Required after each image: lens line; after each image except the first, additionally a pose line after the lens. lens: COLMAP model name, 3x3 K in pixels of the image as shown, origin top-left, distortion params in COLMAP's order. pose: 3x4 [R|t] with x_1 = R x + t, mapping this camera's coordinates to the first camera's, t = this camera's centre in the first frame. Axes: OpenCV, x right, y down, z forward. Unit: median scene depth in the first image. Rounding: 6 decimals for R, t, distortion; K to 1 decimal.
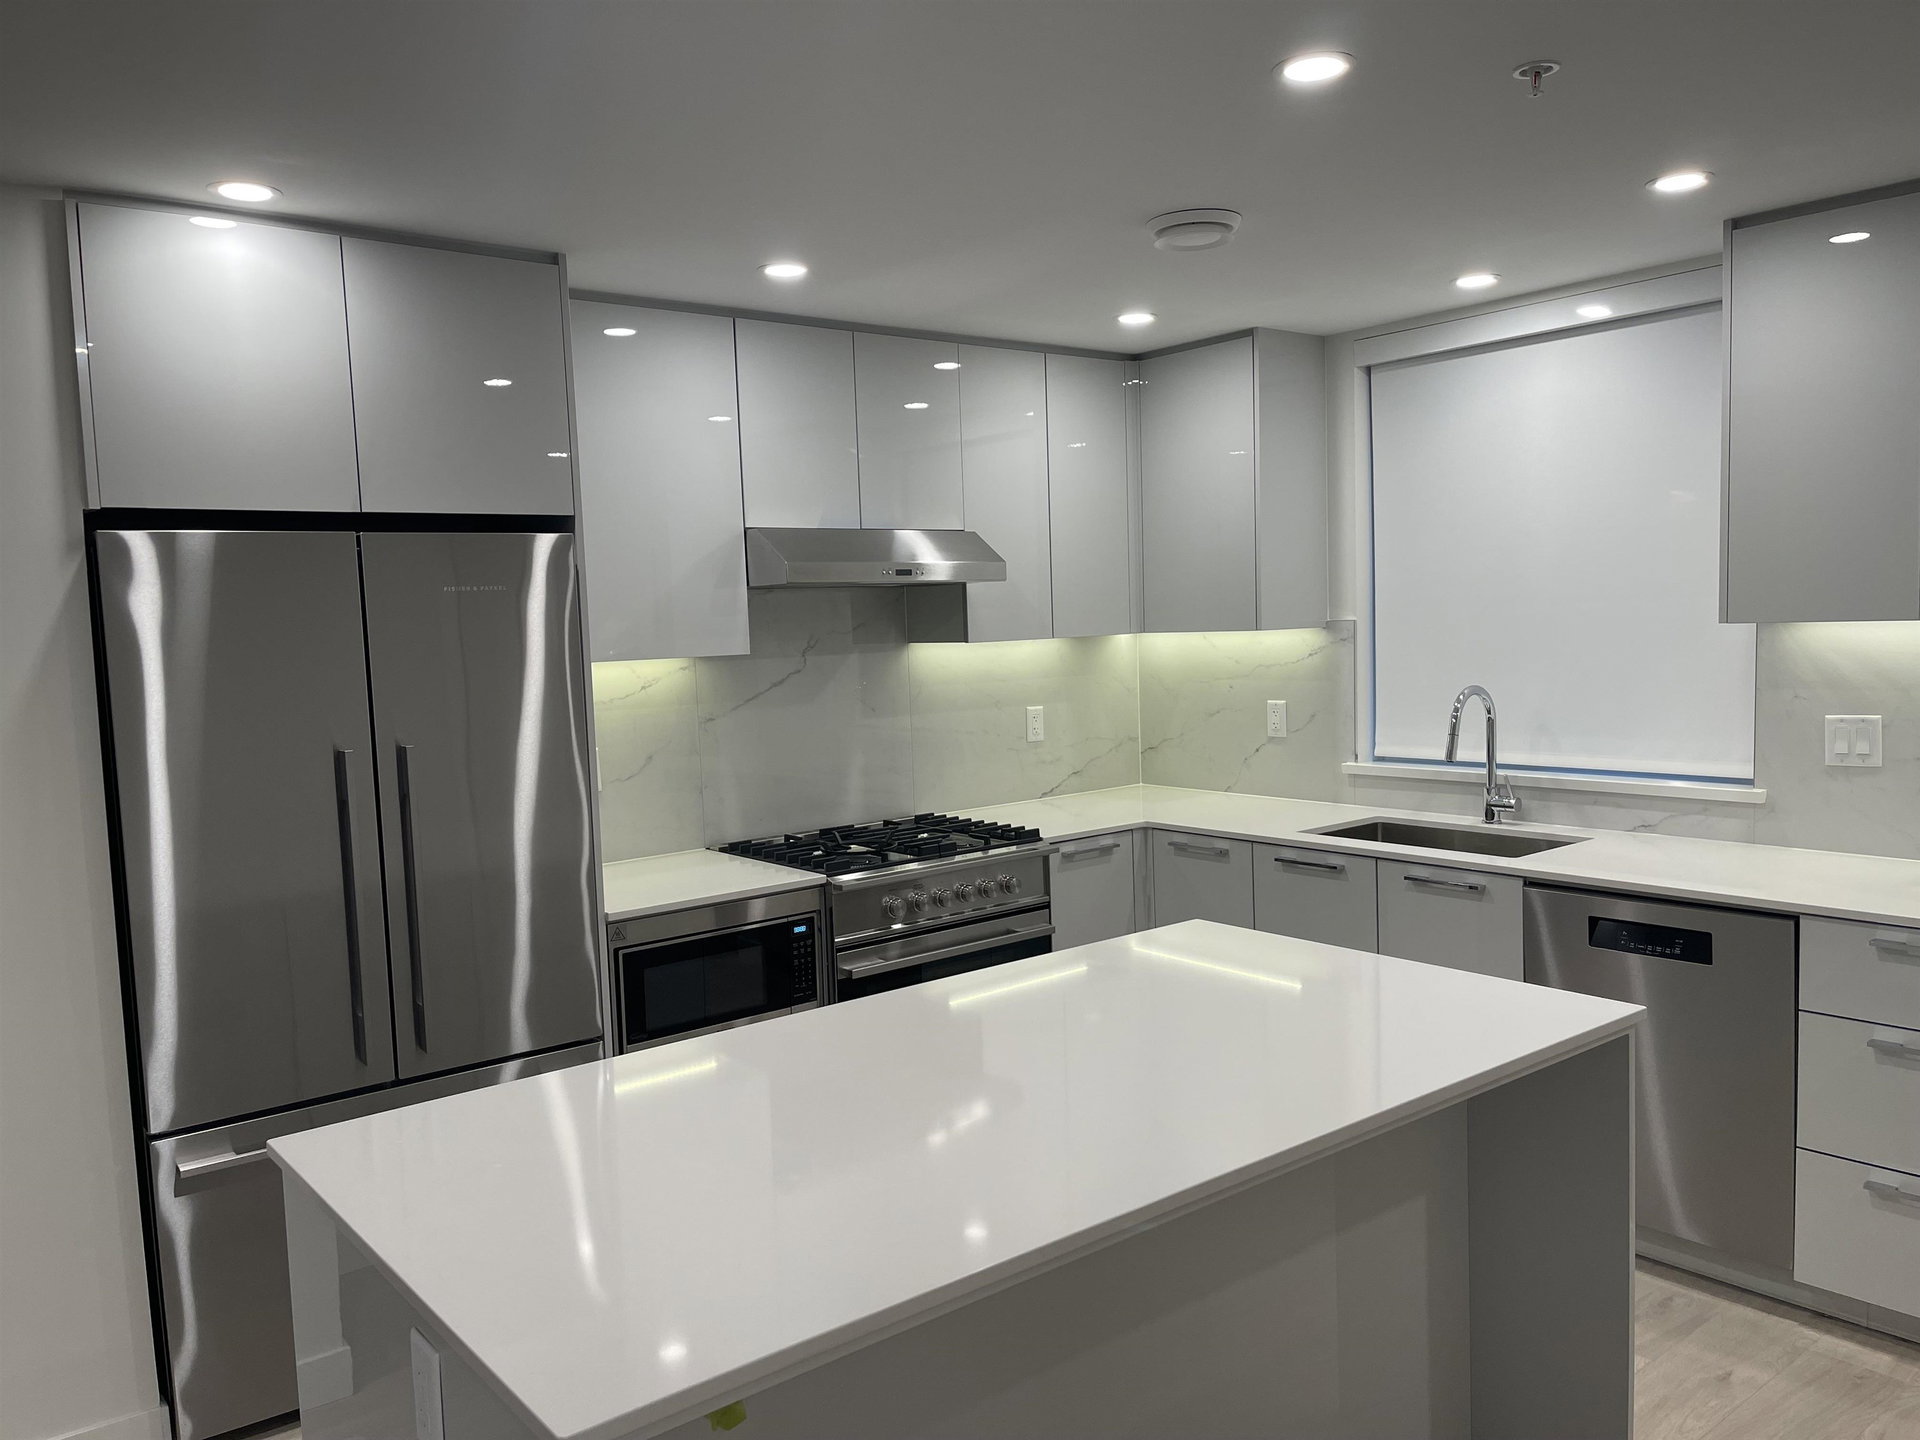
lens RADIAL K [[1462.9, 0, 960.0], [0, 1462.9, 720.0], [0, 0, 1]] dist [0.107256, -0.126963]
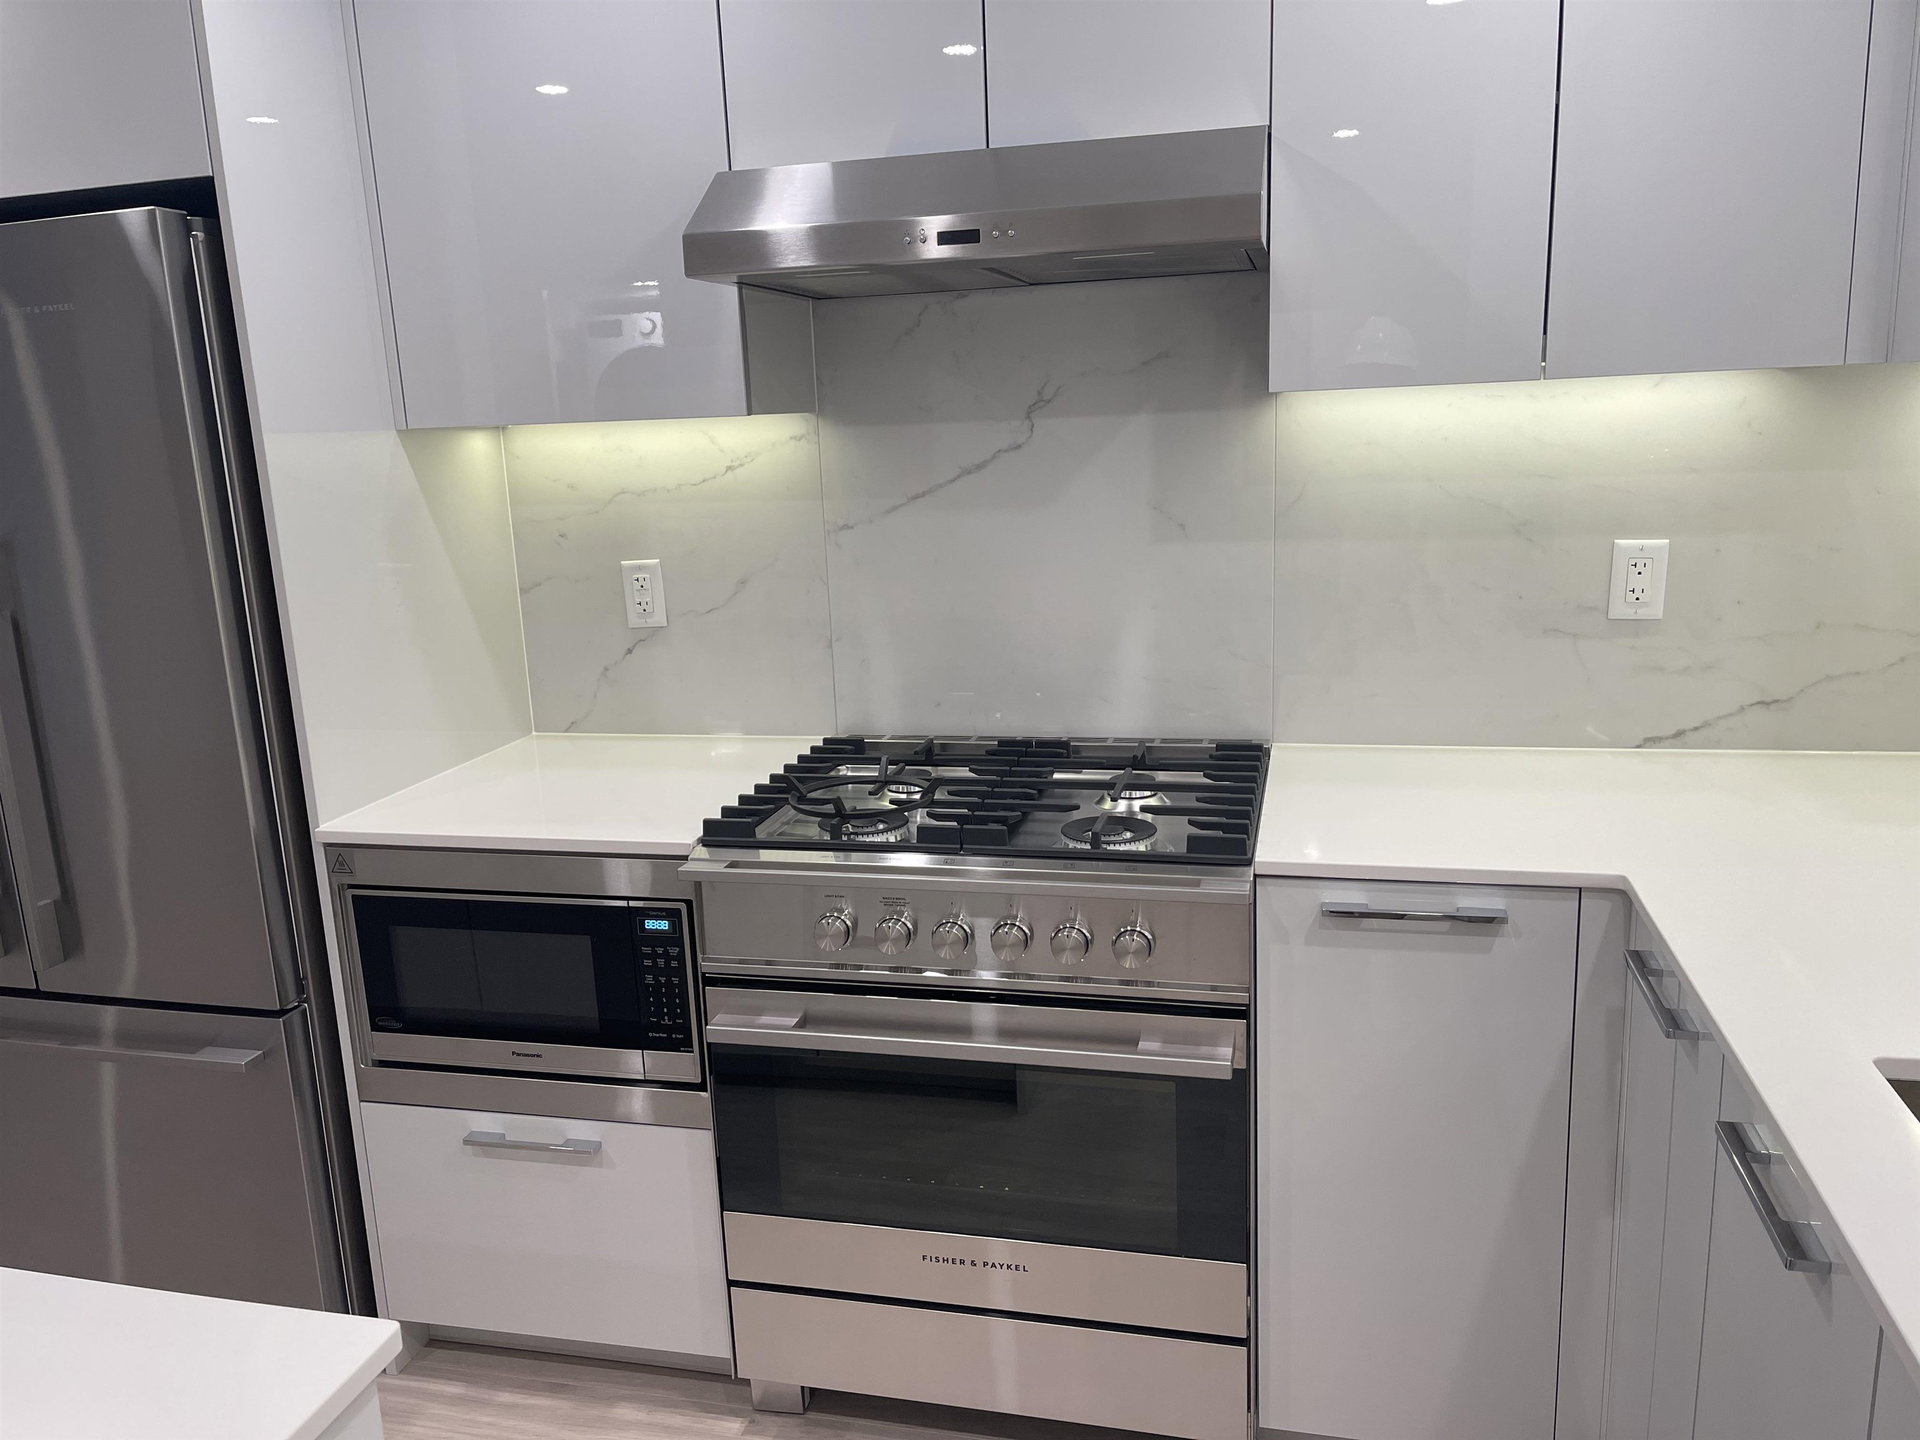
lens RADIAL K [[1462.9, 0, 960.0], [0, 1462.9, 720.0], [0, 0, 1]] dist [0.107256, -0.126963]
pose [[0.599438, 0.180374, -0.779833, 0.346535], [-0.039123, 0.979716, 0.196534, -0.043528], [0.799464, -0.087301, 0.594336, 0.696443]]
